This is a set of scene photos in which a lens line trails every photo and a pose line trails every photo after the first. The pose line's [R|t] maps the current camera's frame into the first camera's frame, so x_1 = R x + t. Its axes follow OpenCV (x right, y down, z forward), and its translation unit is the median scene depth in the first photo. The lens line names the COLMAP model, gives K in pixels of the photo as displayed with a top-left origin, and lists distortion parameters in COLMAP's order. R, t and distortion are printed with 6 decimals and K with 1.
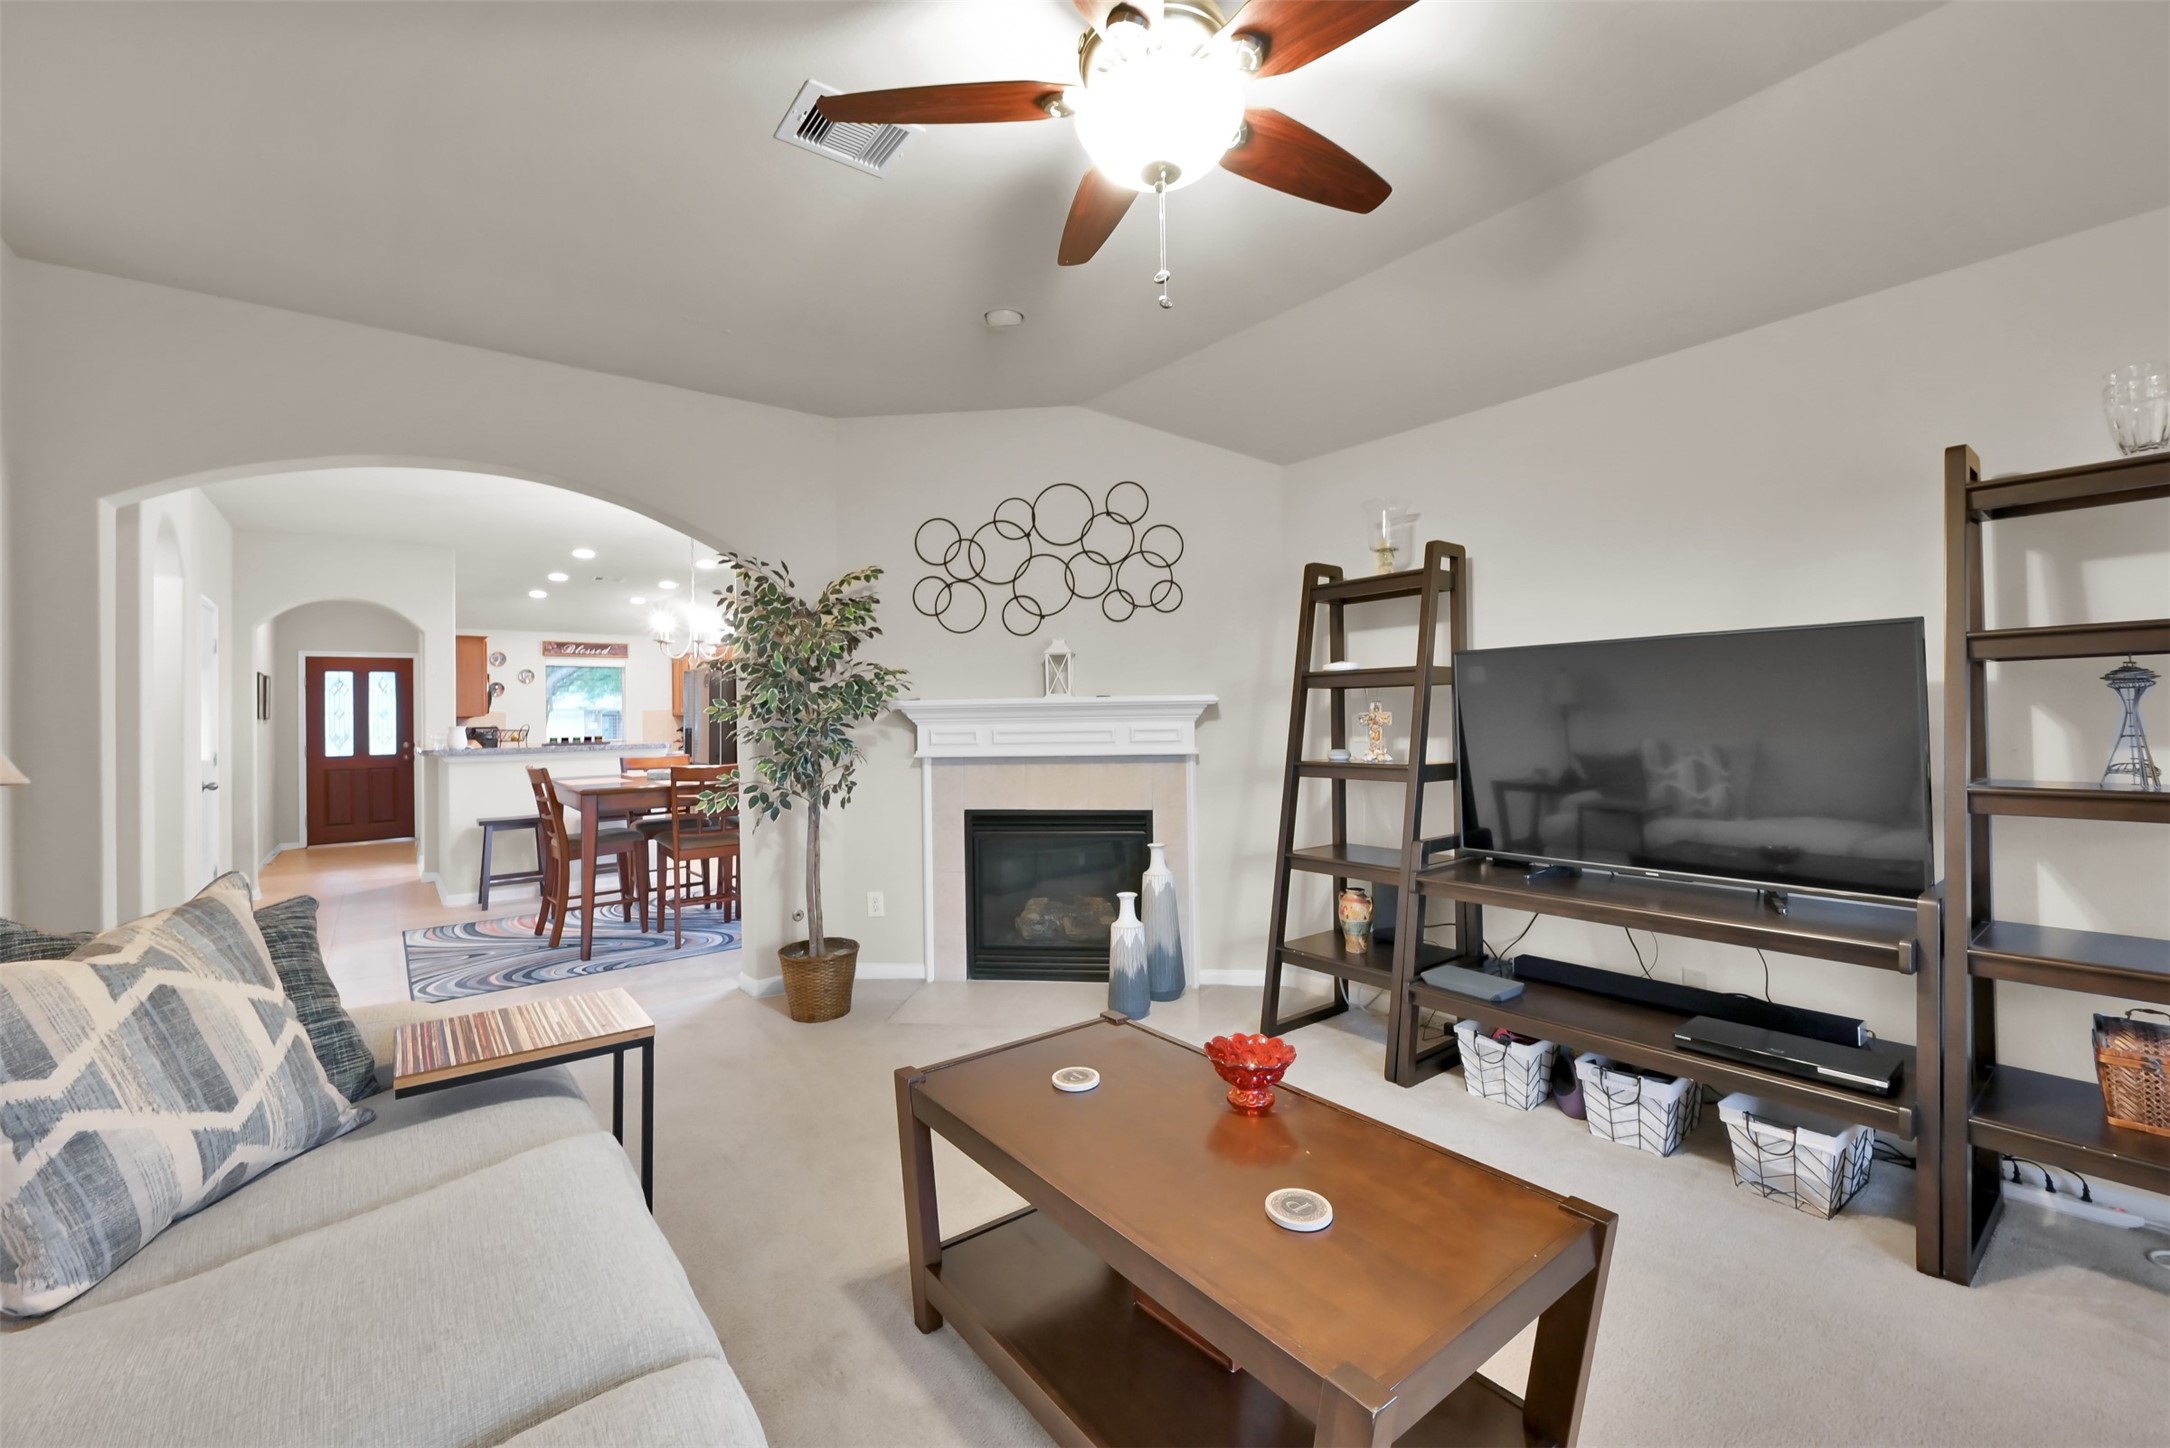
lens RADIAL K [[896.8, 0, 1086.7], [0, 896.8, 709.1], [0, 0, 1]] dist [-0.000176, -0.000071]
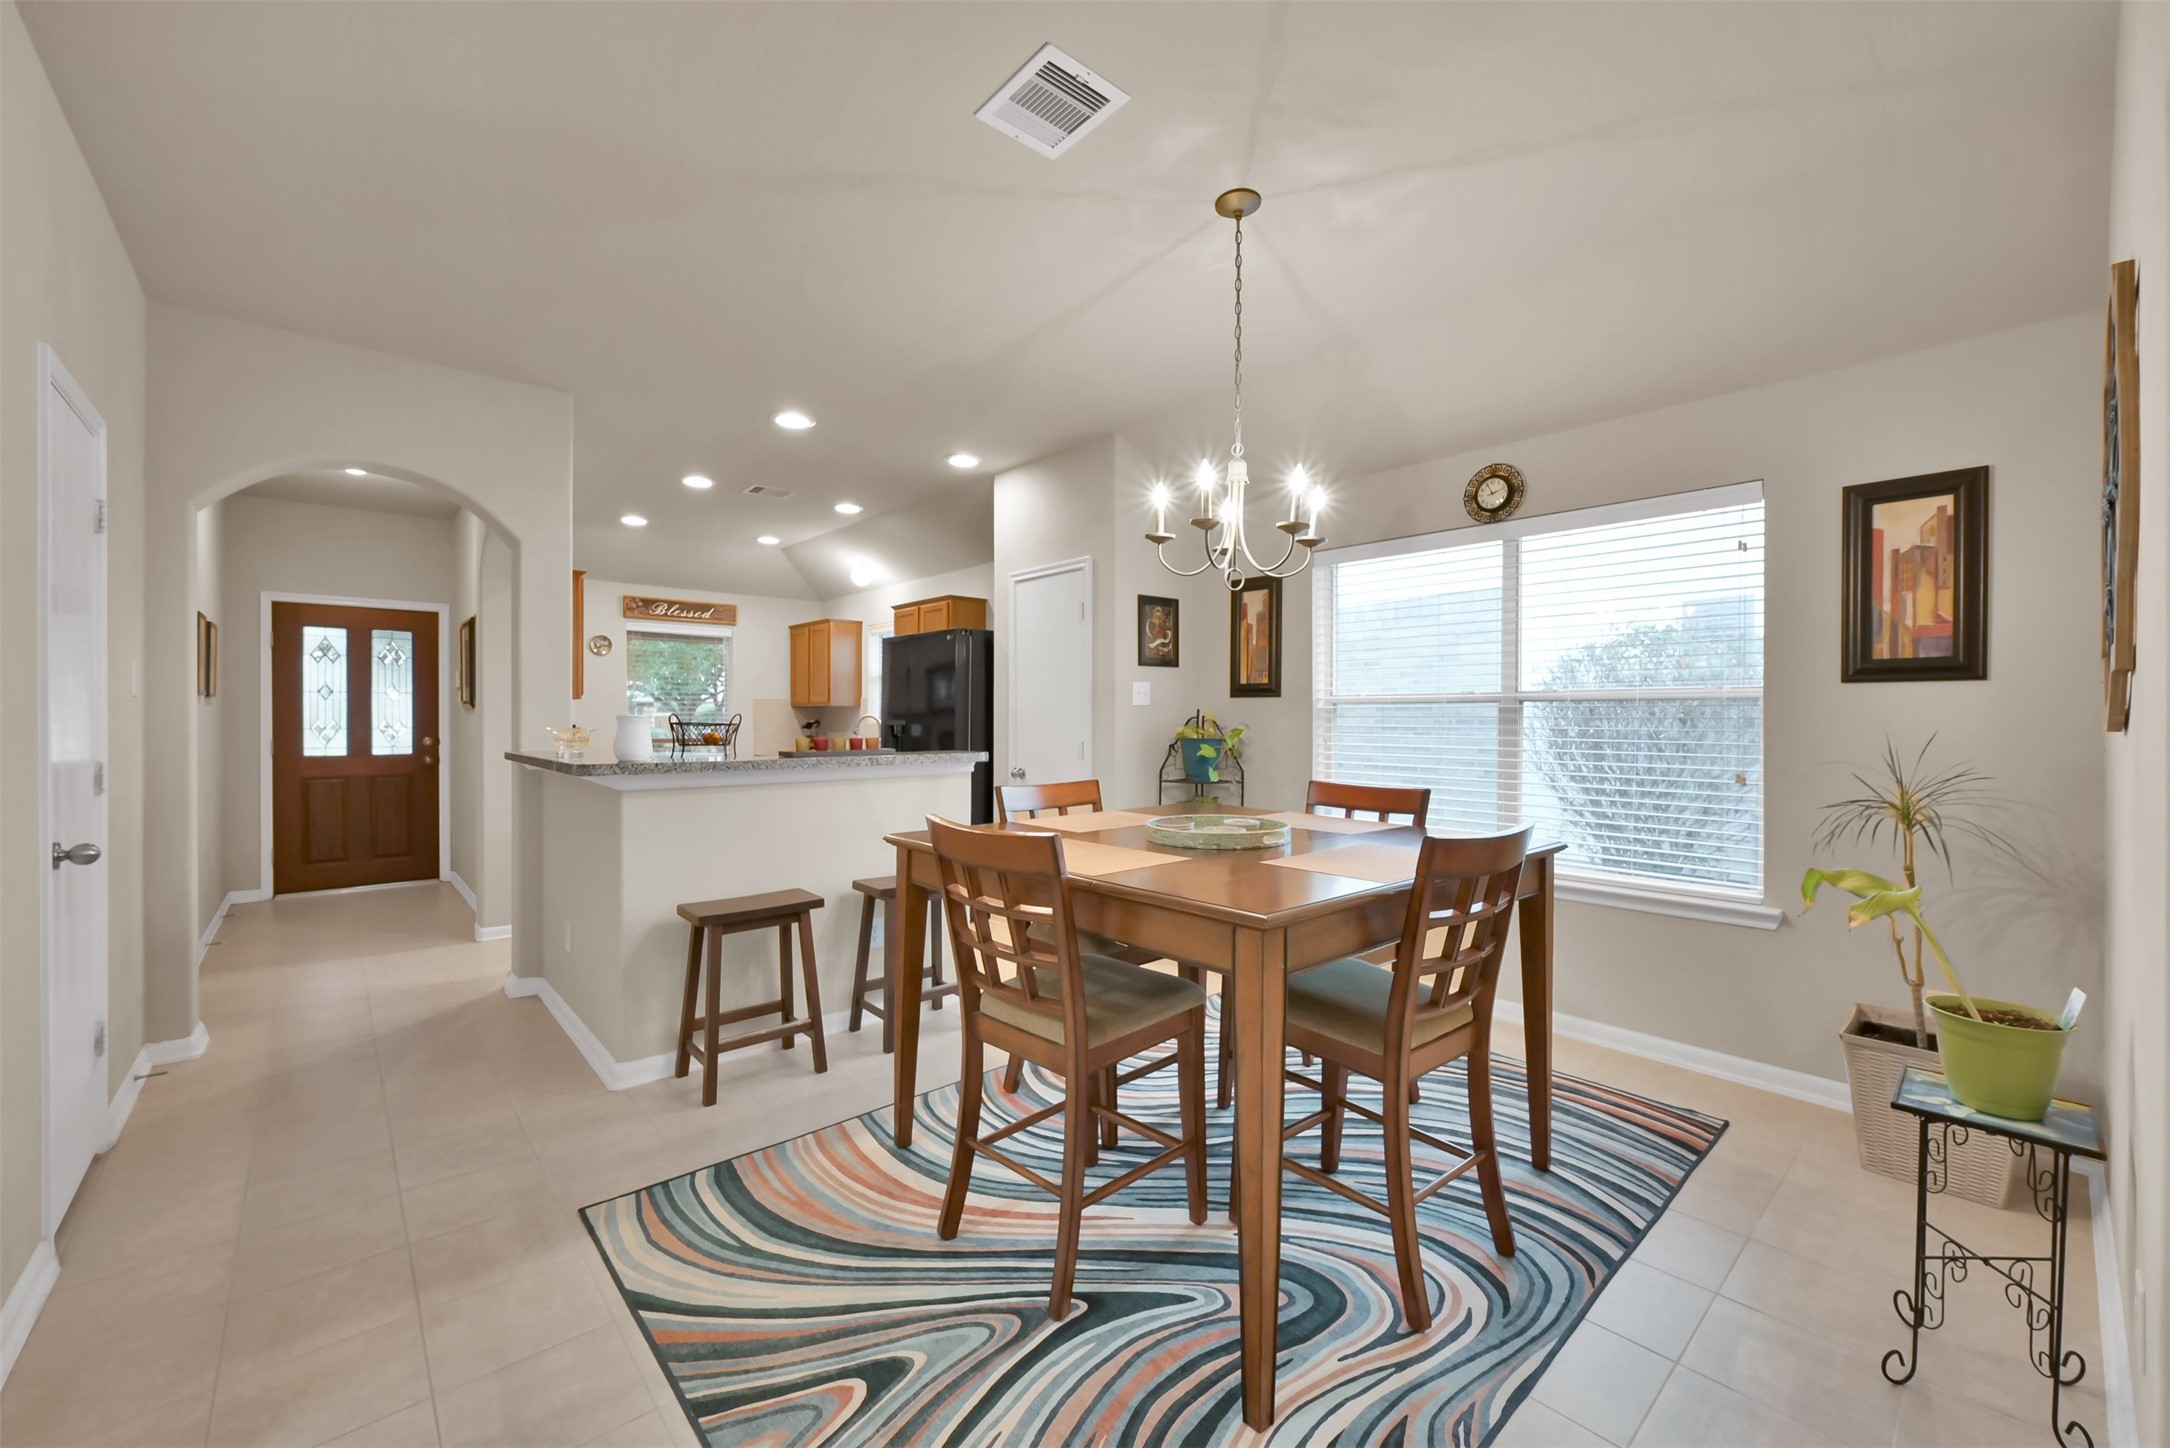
lens RADIAL K [[853.5, 0, 1092.6], [0, 853.5, 722.6], [0, 0, 1]] dist [0.000497, -0.000095]
pose [[0.997374, 0.019707, 0.069697, -0.317127], [-0.020857, 0.999657, 0.015809, 0.006221], [-0.069362, -0.017221, 0.997443, 0.338272]]
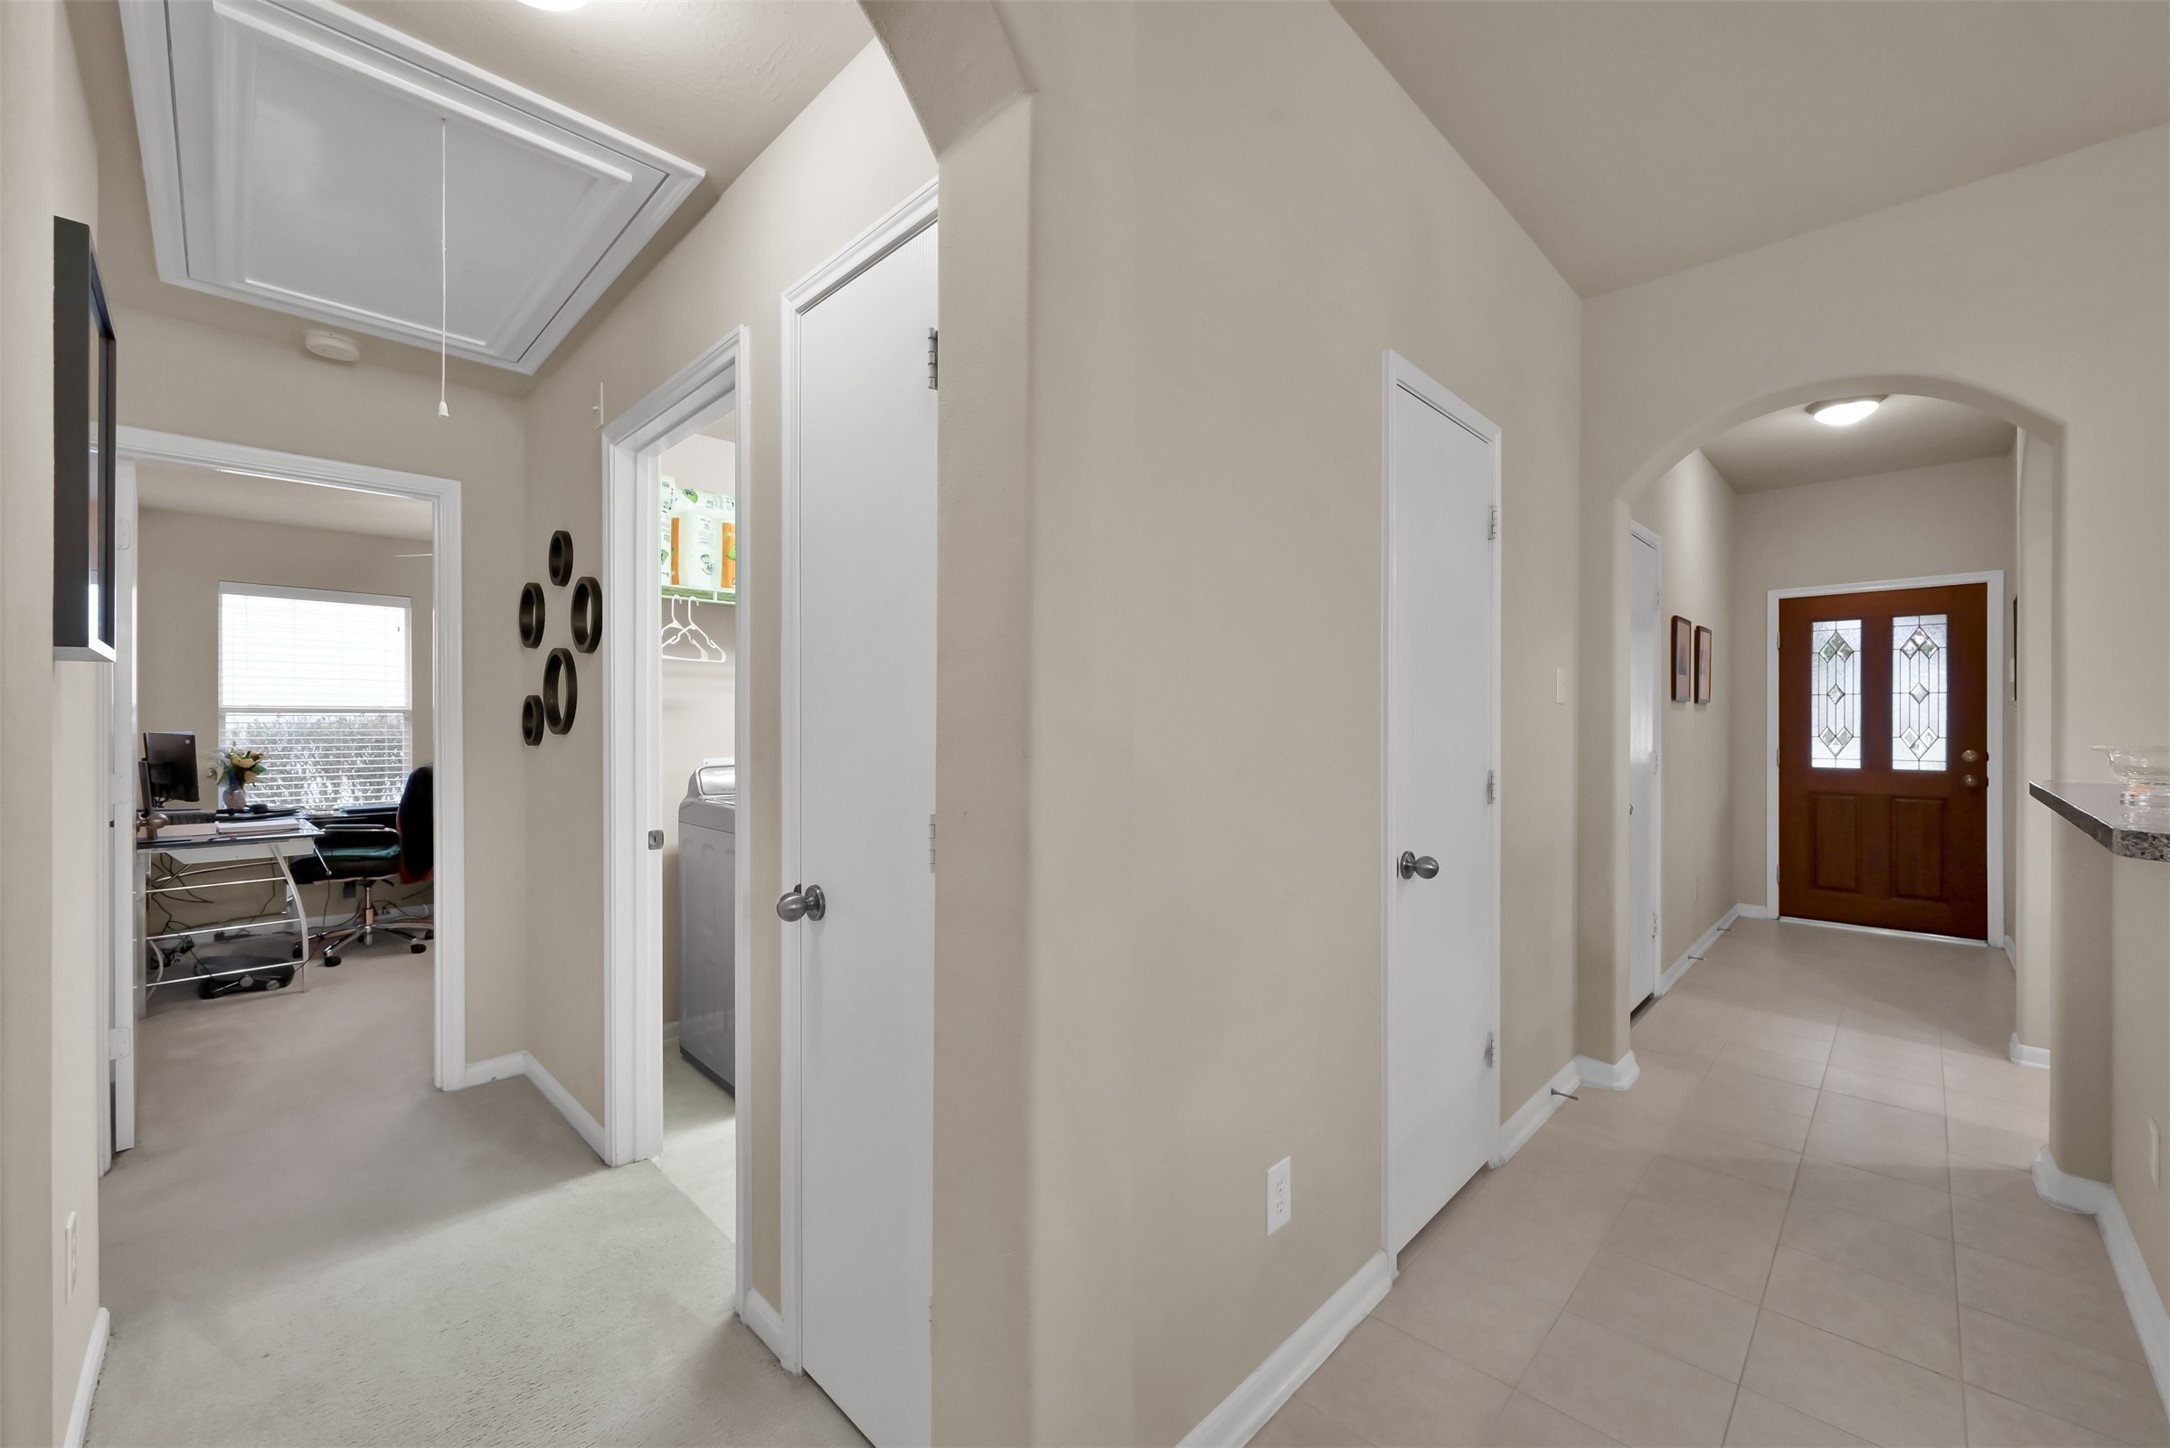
lens RADIAL K [[853.5, 0, 1092.6], [0, 853.5, 722.6], [0, 0, 1]] dist [0.000497, -0.000095]
pose [[0.135688, 0.019050, -0.990568, -0.359669], [0.008547, 0.999755, 0.020397, 0.008034], [0.990715, -0.011234, 0.135492, 0.457832]]
